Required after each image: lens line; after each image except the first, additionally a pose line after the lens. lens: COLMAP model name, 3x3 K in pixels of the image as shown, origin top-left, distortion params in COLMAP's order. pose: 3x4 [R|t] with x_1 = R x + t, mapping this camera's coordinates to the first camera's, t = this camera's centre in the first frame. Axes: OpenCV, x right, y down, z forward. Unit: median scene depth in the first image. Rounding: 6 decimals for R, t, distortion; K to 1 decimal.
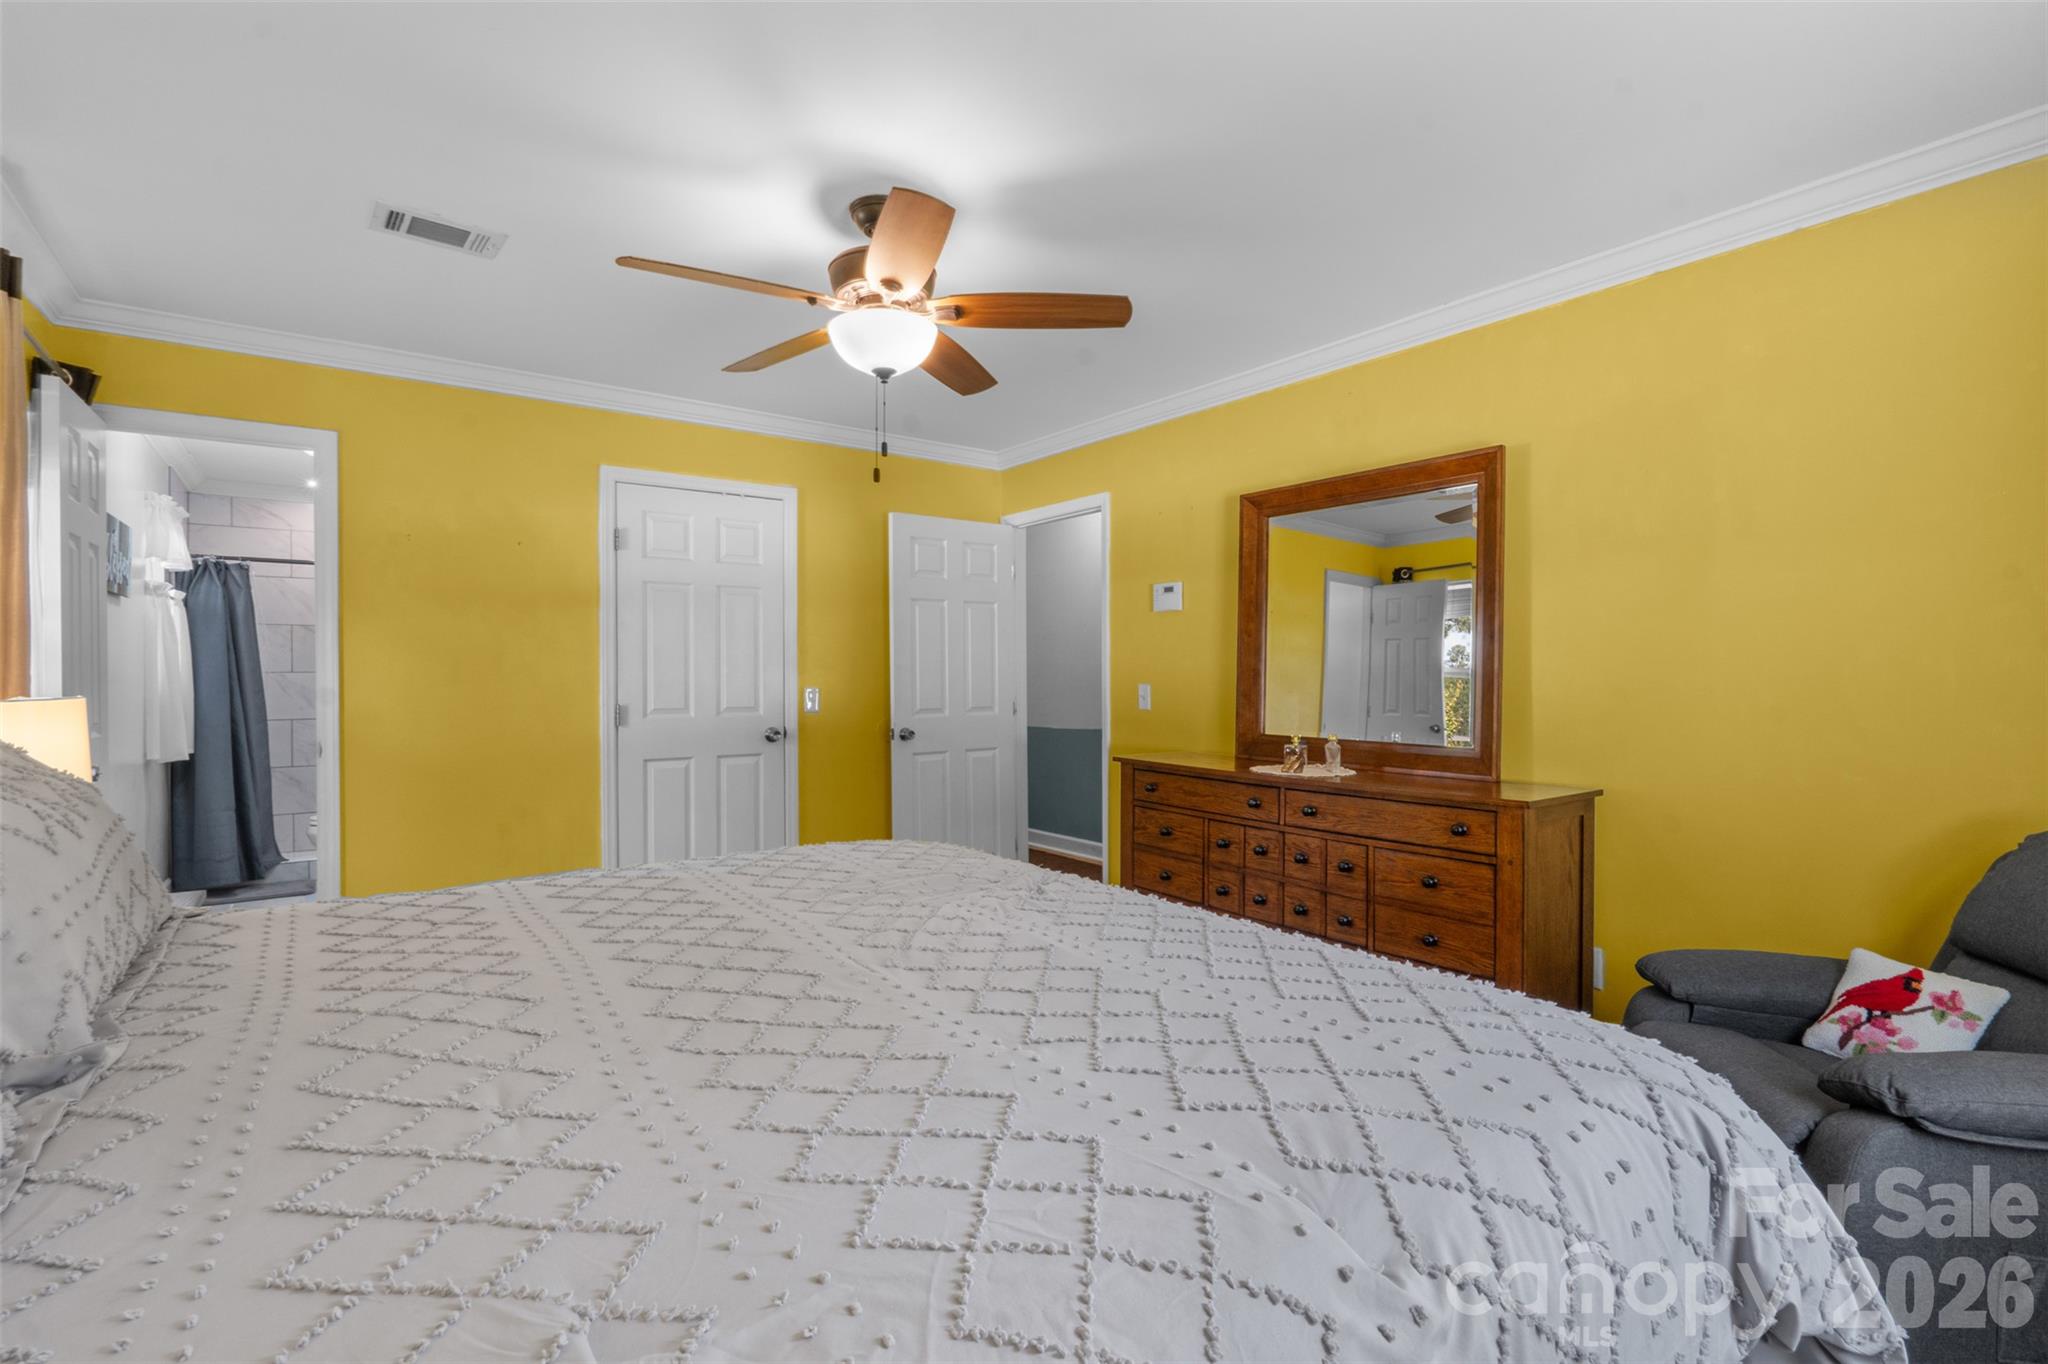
lens RADIAL K [[938.0, 0, 1024.7], [0, 938.0, 691.2], [0, 0, 1]] dist [0.003206, -0.000126]
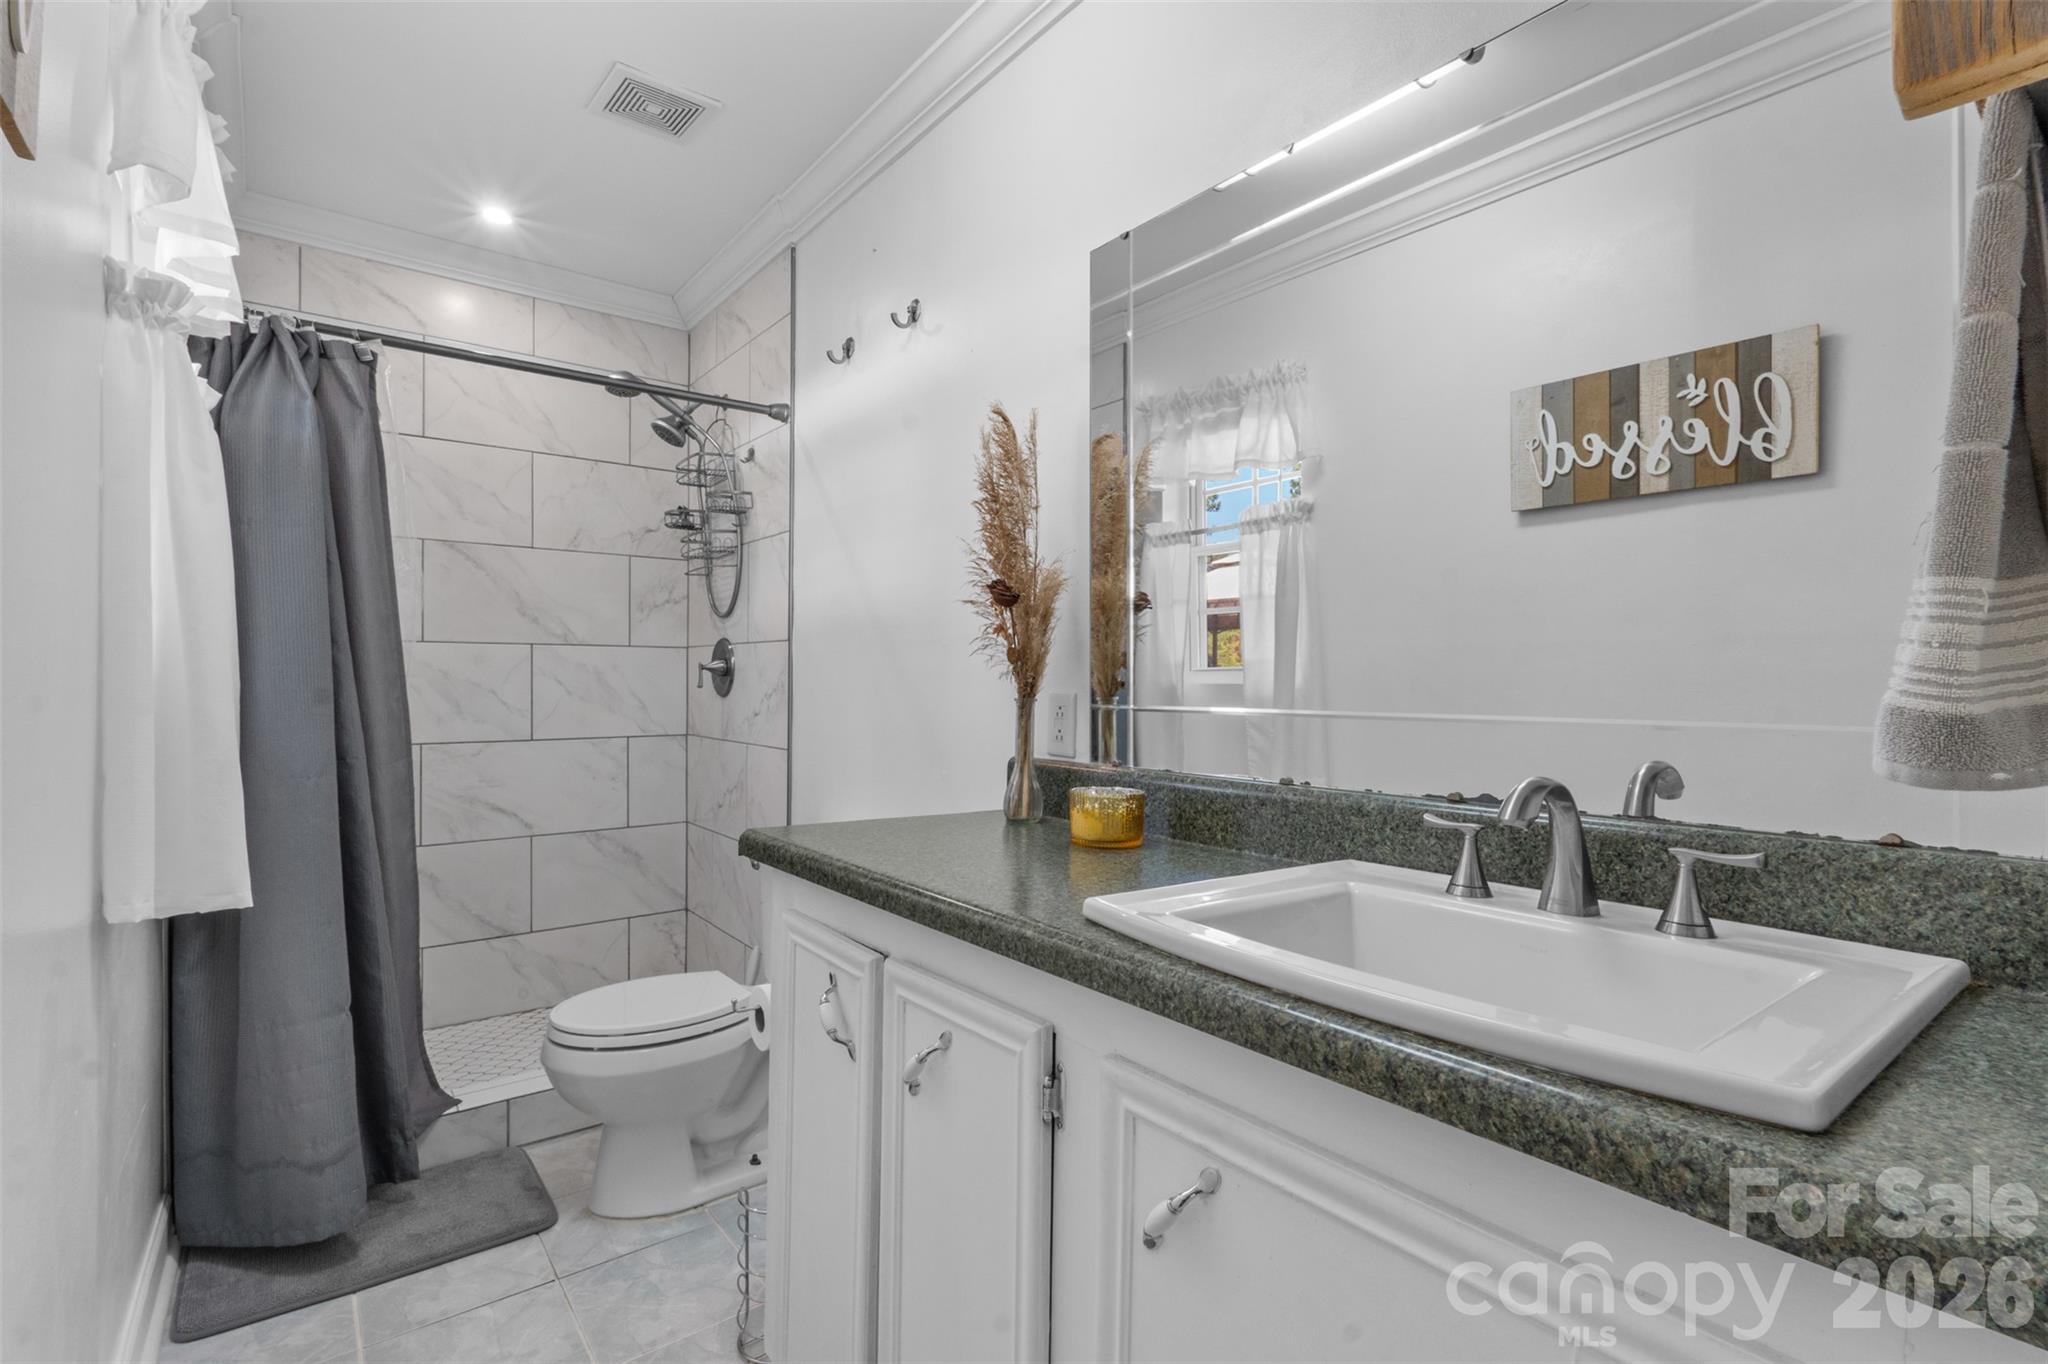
lens RADIAL K [[938.0, 0, 1023.7], [0, 938.0, 677.0], [0, 0, 1]] dist [0.003206, -0.000126]
pose [[0.999663, 0.002894, 0.025801, -0.580893], [-0.002619, 0.999940, -0.010665, 0.003555], [-0.025830, 0.010594, 0.999610, 0.620435]]
